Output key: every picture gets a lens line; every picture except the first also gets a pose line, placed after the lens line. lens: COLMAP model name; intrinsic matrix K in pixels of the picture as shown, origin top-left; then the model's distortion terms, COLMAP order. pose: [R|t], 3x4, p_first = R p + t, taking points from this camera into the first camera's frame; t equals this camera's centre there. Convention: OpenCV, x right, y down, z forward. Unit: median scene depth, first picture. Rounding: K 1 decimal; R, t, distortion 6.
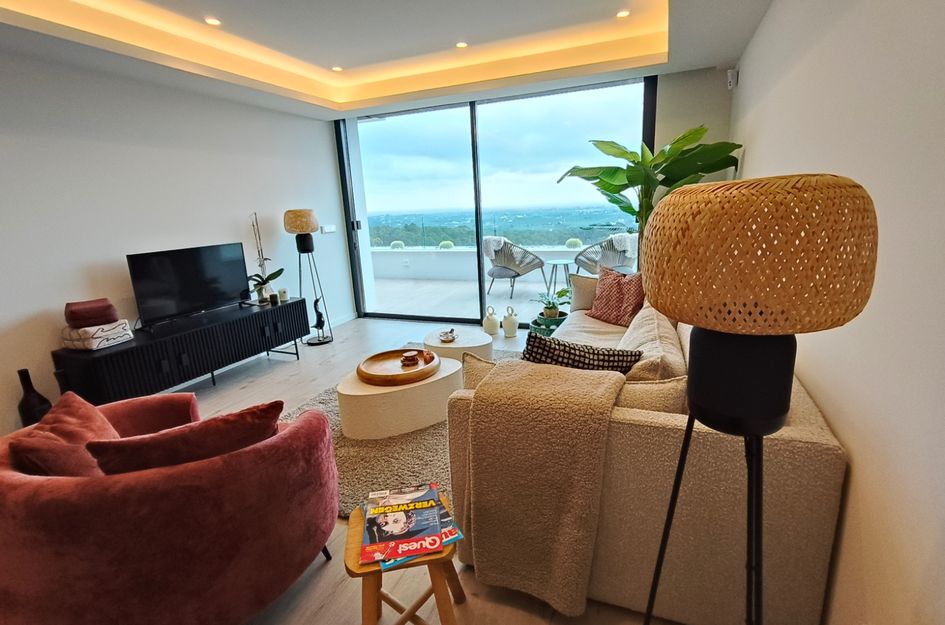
lens RADIAL K [[444.3, 0, 478.9], [0, 444.3, 311.5], [0, 0, 1]] dist [0.003178, 0.000930]
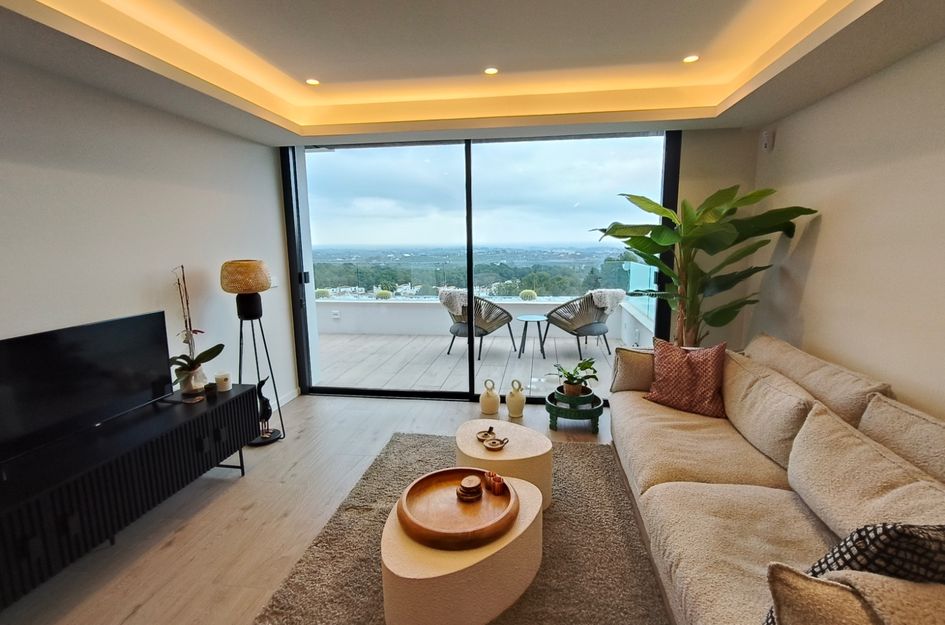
lens RADIAL K [[444.3, 0, 478.9], [0, 444.3, 311.5], [0, 0, 1]] dist [0.003178, 0.000930]
pose [[0.968494, -0.005334, 0.248979, -0.214241], [0.026641, 0.996253, -0.082286, -0.076479], [-0.247607, 0.086326, 0.965007, 0.209871]]
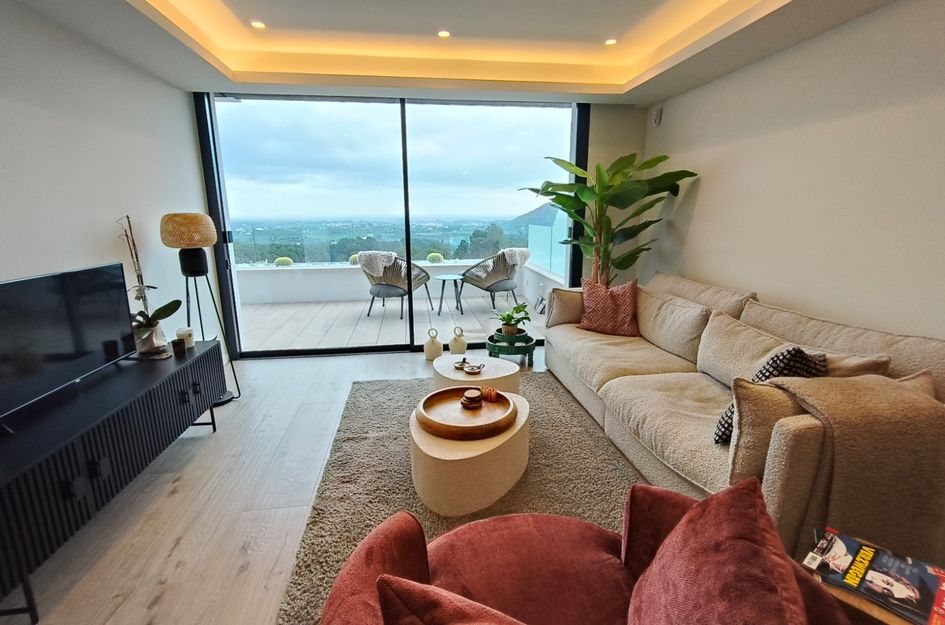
lens RADIAL K [[448.8, 0, 472.6], [0, 448.8, 315.0], [0, 0, 1]] dist [0.001537, 0.000148]
pose [[0.863983, -0.073883, 0.498071, -0.381427], [0.086735, 0.996228, -0.002678, -0.032620], [-0.495994, 0.045514, 0.867132, 0.186851]]
